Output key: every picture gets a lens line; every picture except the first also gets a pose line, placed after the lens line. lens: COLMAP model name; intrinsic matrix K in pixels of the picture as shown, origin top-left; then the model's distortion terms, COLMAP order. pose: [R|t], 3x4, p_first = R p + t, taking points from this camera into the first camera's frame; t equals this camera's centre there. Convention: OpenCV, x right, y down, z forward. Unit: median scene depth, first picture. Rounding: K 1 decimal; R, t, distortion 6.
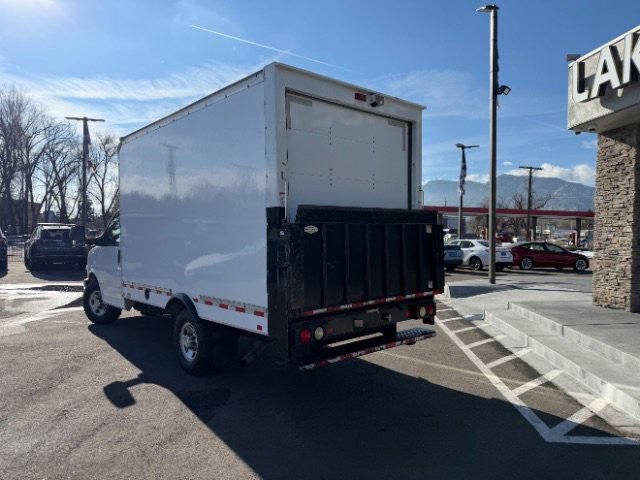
lens RADIAL K [[446.9, 0, 320.0], [0, 446.9, 240.0], [0, 0, 1]] dist [0.060144, -0.071488]
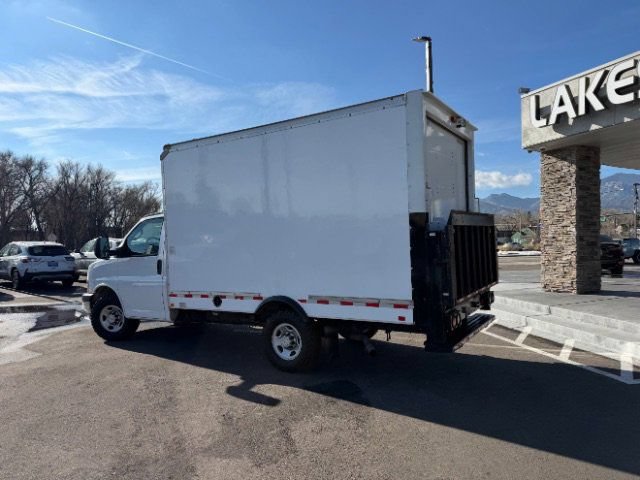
lens RADIAL K [[446.9, 0, 320.0], [0, 446.9, 240.0], [0, 0, 1]] dist [0.060144, -0.071488]
pose [[0.961228, -0.026595, 0.274468, -0.376039], [0.031240, 0.999433, -0.012564, 0.002172], [-0.273978, 0.020652, 0.961514, -0.026797]]
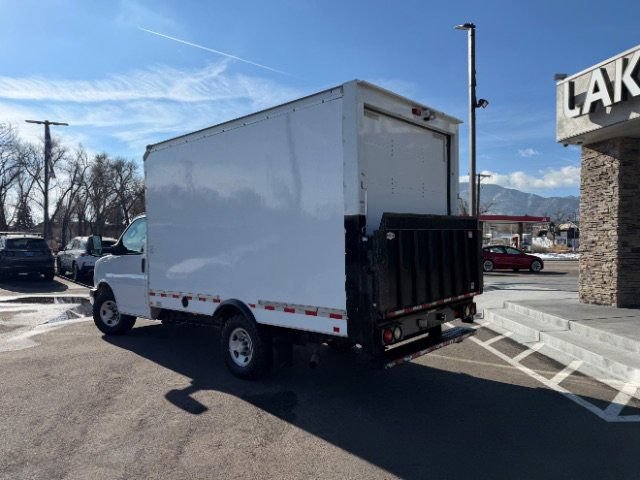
lens RADIAL K [[446.9, 0, 320.0], [0, 446.9, 240.0], [0, 0, 1]] dist [0.060144, -0.071488]
pose [[0.993931, -0.011518, 0.109401, -0.167251], [0.012935, 0.999841, -0.012252, -0.001425], [-0.109242, 0.013592, 0.993922, -0.024765]]
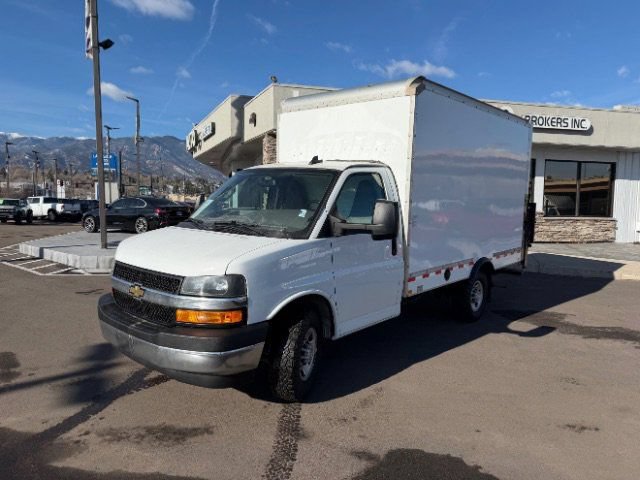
lens RADIAL K [[446.9, 0, 320.0], [0, 446.9, 240.0], [0, 0, 1]] dist [0.060144, -0.071488]
pose [[-0.114975, -0.098414, 0.988481, -1.100723], [-0.004645, 0.995123, 0.098534, -0.036810], [-0.993358, 0.006737, -0.114871, 1.188313]]
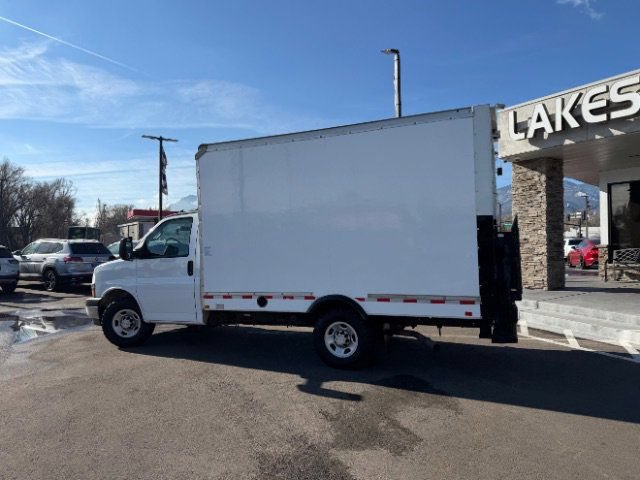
lens RADIAL K [[446.5, 0, 319.8], [0, 446.5, 233.7], [0, 0, 1]] dist [0.064914, -0.080238]
pose [[0.901527, -0.016823, 0.432396, -0.604588], [0.031056, 0.999183, -0.025877, -0.002585], [-0.431607, 0.036757, 0.901312, 0.030752]]
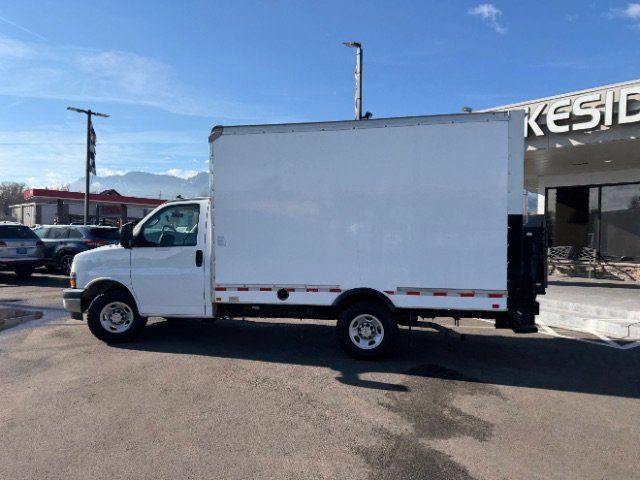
lens RADIAL K [[445.6, 0, 325.8], [0, 445.6, 241.2], [0, 0, 1]] dist [0.062615, -0.065653]
pose [[0.797564, -0.011967, 0.603115, -0.775341], [0.003090, 0.999871, 0.015753, -0.010086], [-0.603226, -0.010700, 0.797498, 0.145437]]
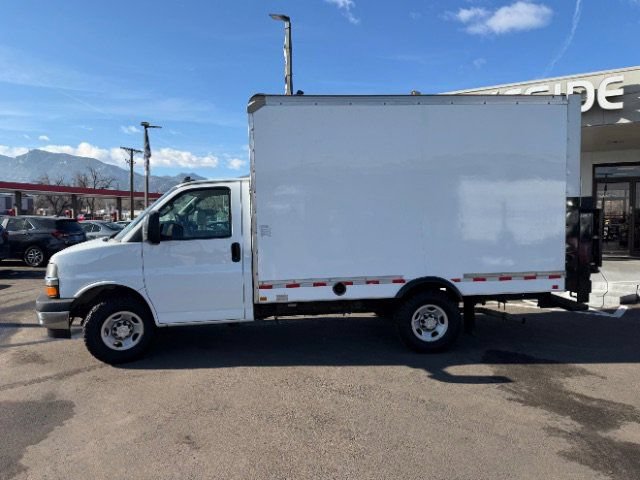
lens RADIAL K [[447.7, 0, 316.4], [0, 447.7, 235.2], [0, 0, 1]] dist [0.056323, -0.076373]
pose [[0.594566, -0.050117, 0.802484, -0.956680], [0.023613, 0.998713, 0.044877, -0.021517], [-0.803700, -0.007734, 0.594984, 0.450739]]
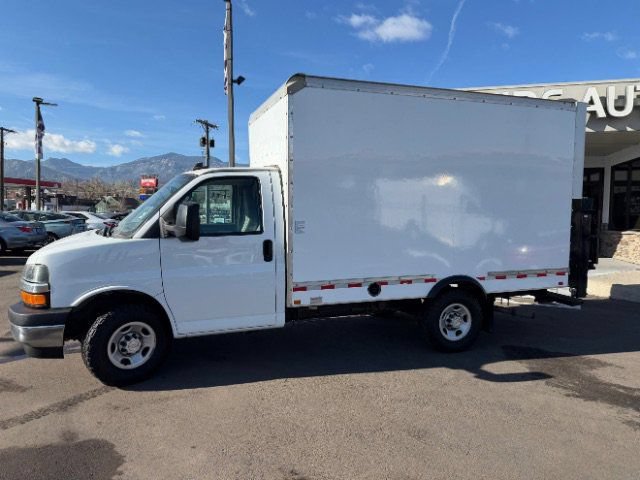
lens RADIAL K [[447.7, 0, 316.4], [0, 447.7, 235.2], [0, 0, 1]] dist [0.056323, -0.076373]
pose [[0.387618, -0.054785, 0.920191, -1.017518], [0.000657, 0.998249, 0.059156, -0.024388], [-0.921820, -0.022325, 0.386975, 0.679634]]
